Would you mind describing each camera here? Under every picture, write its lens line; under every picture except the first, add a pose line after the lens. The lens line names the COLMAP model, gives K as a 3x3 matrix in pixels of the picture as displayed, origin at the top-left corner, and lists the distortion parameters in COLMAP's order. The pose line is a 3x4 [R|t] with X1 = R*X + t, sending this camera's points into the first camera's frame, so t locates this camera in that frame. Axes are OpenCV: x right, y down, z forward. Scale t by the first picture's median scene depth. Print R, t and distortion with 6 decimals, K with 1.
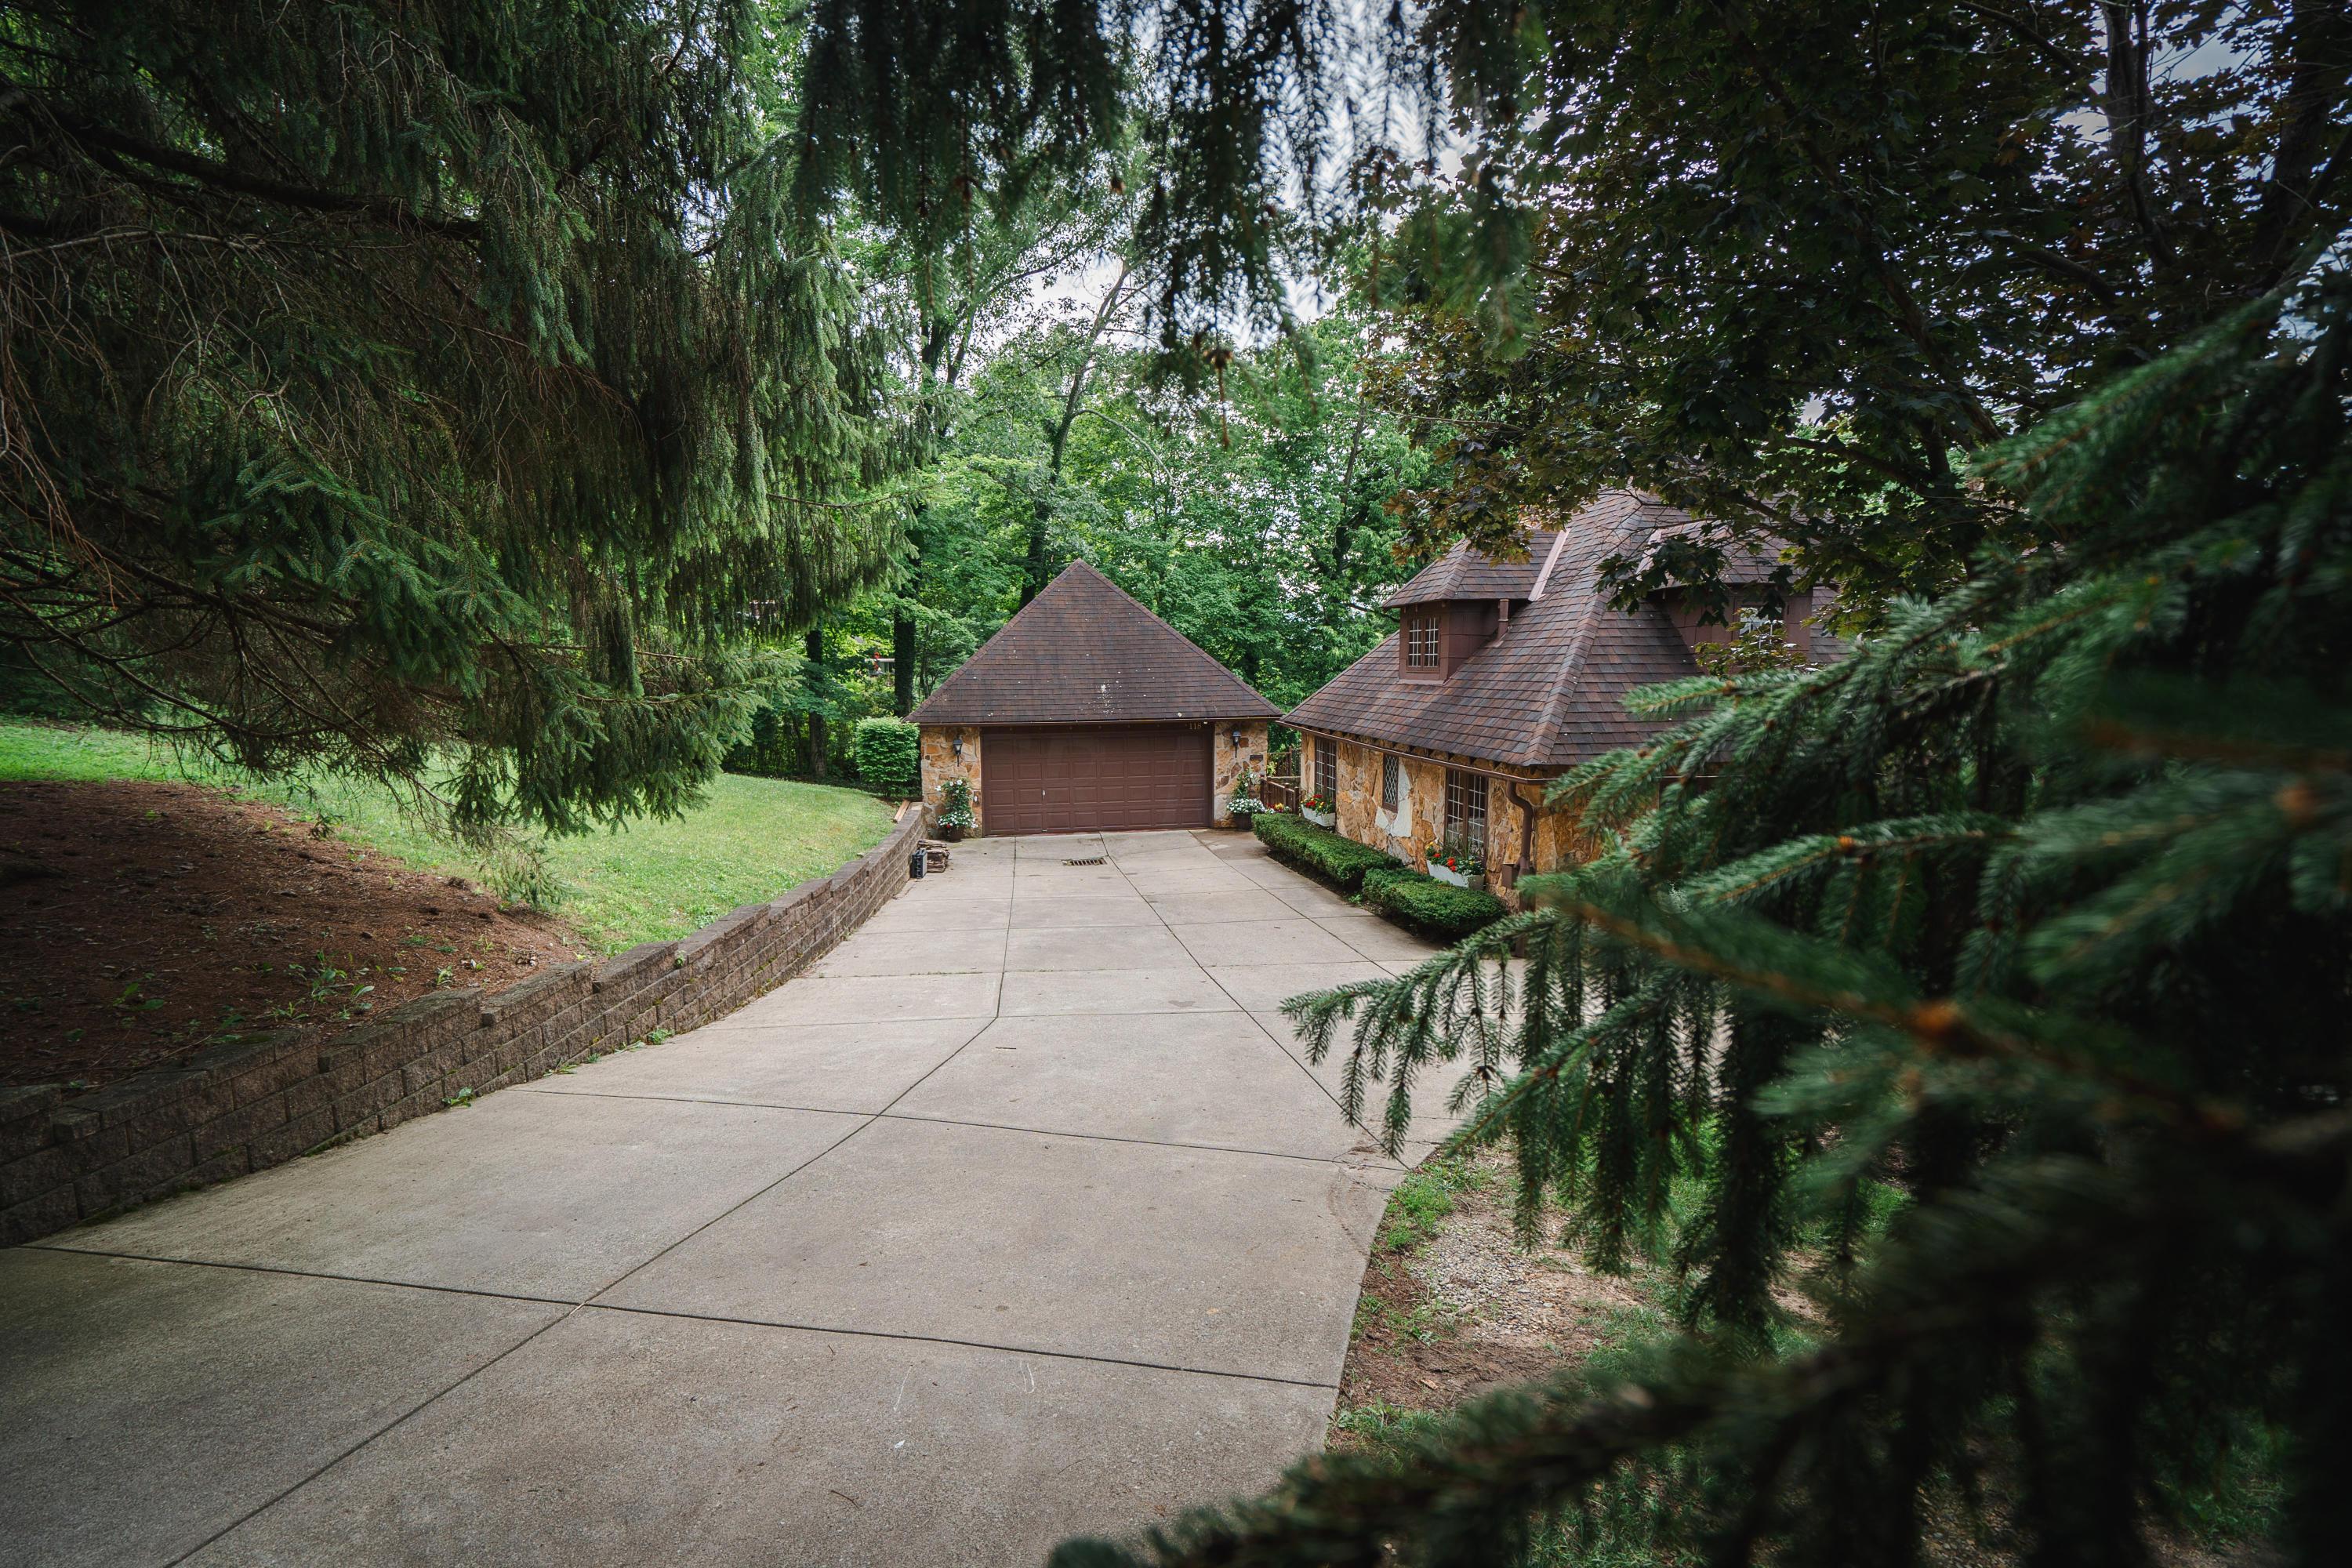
lens RADIAL K [[1061.3, 0, 1174.5], [0, 1061.3, 787.9], [0, 0, 1]] dist [-0.002669, 0.000948]
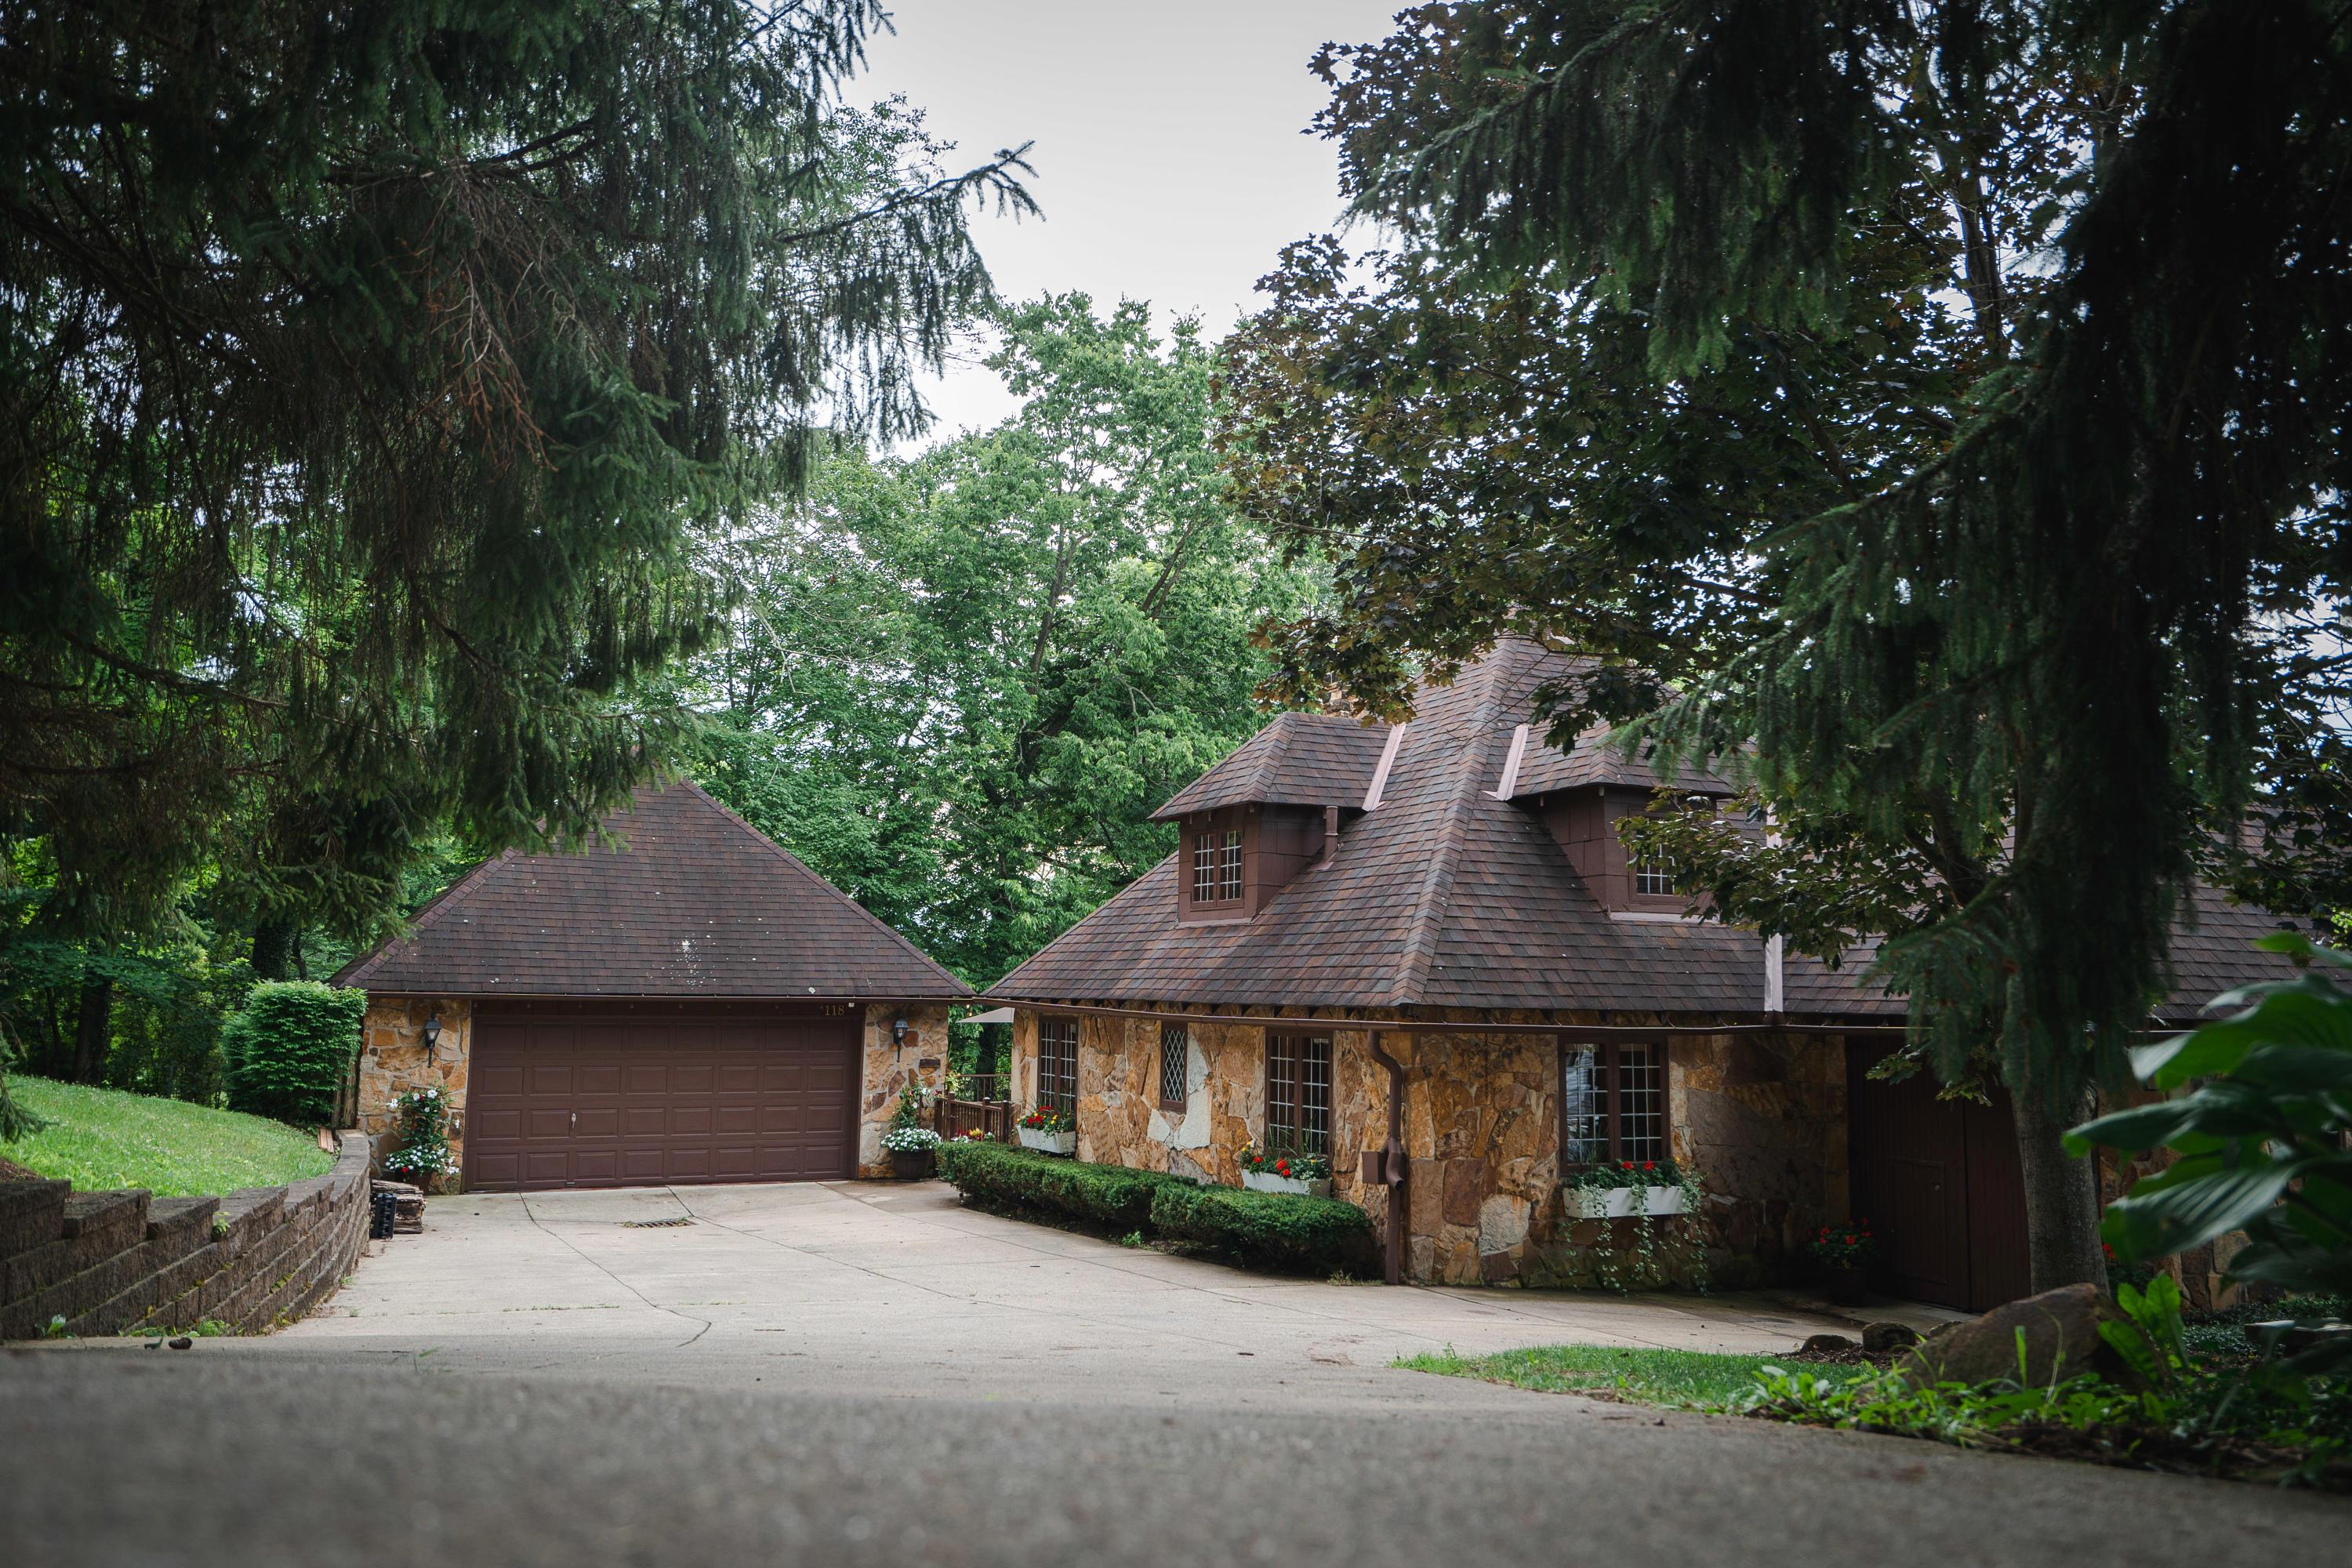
lens RADIAL K [[1839.5, 0, 1181.5], [0, 1839.5, 783.8], [0, 0, 1]] dist [0.008692, -0.007694]
pose [[0.960575, 0.053228, 0.272879, -0.121058], [0.010915, 0.973525, -0.228321, 0.085865], [-0.277807, 0.222298, 0.934562, -0.135144]]
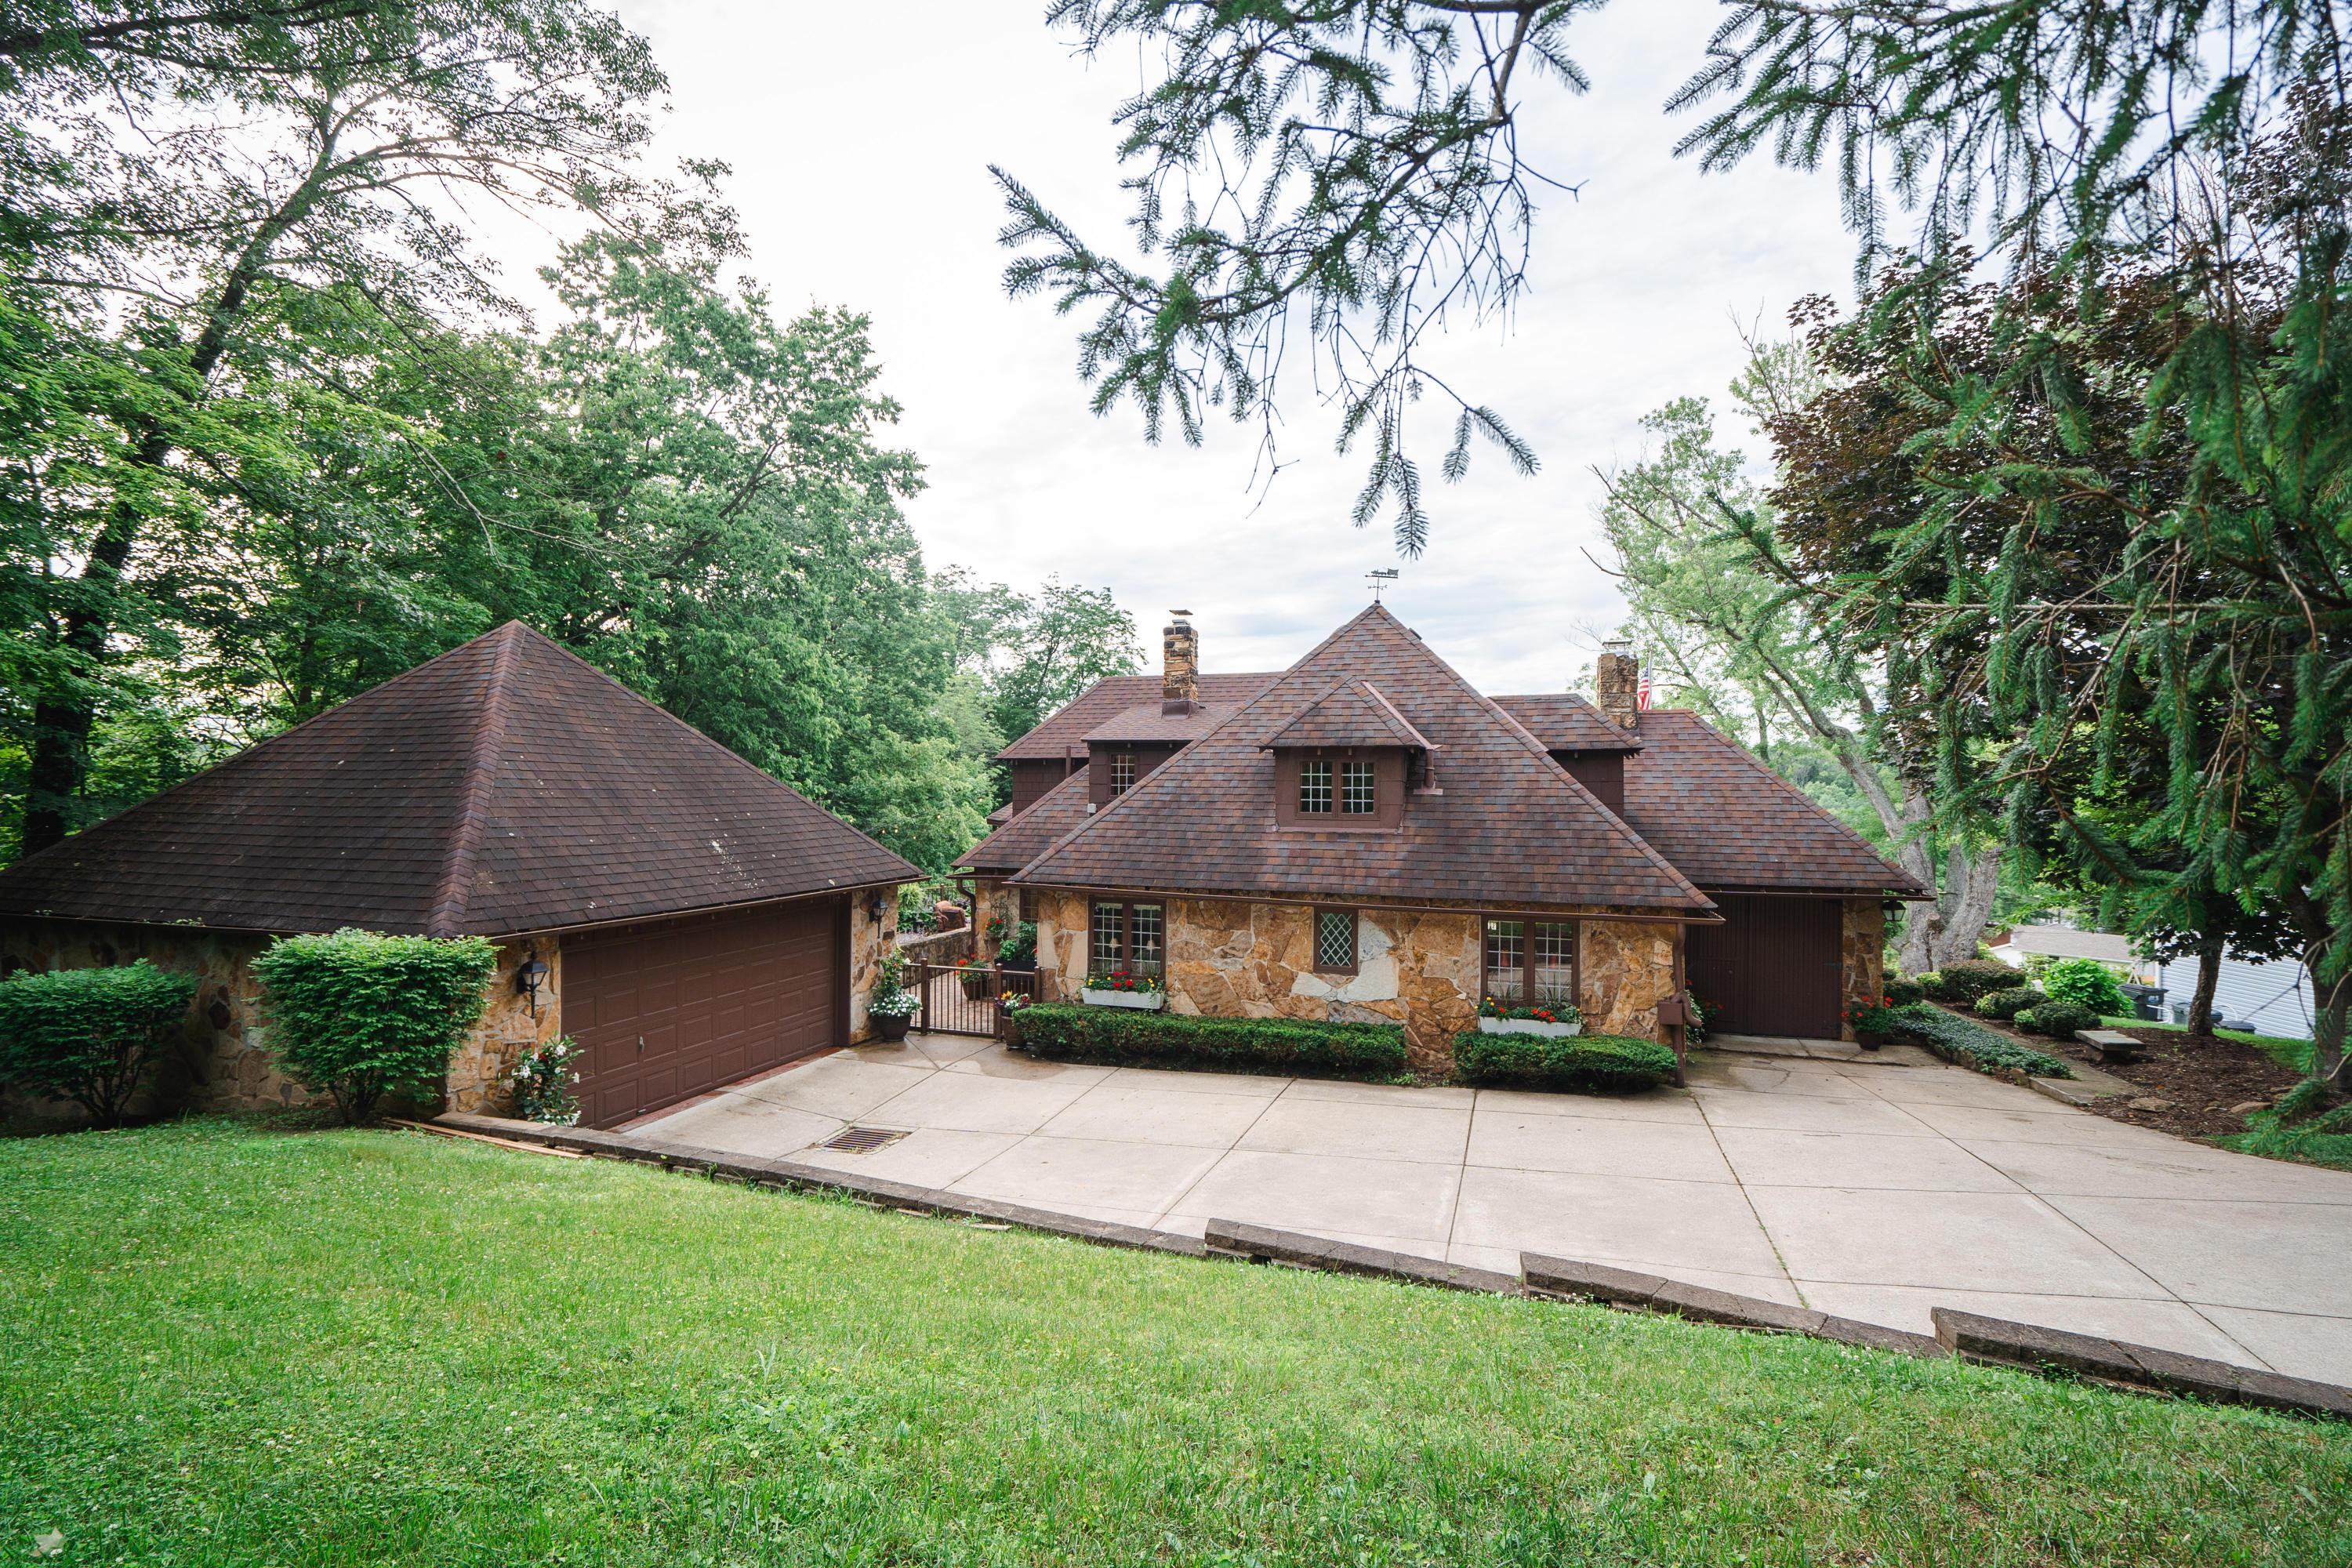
lens RADIAL K [[1061.3, 0, 1167.0], [0, 1061.3, 779.3], [0, 0, 1]] dist [-0.002669, 0.000948]
pose [[0.481958, 0.021568, 0.875929, -0.652684], [0.091626, 0.992975, -0.074866, -0.087370], [-0.871390, 0.116340, 0.476596, 0.683099]]
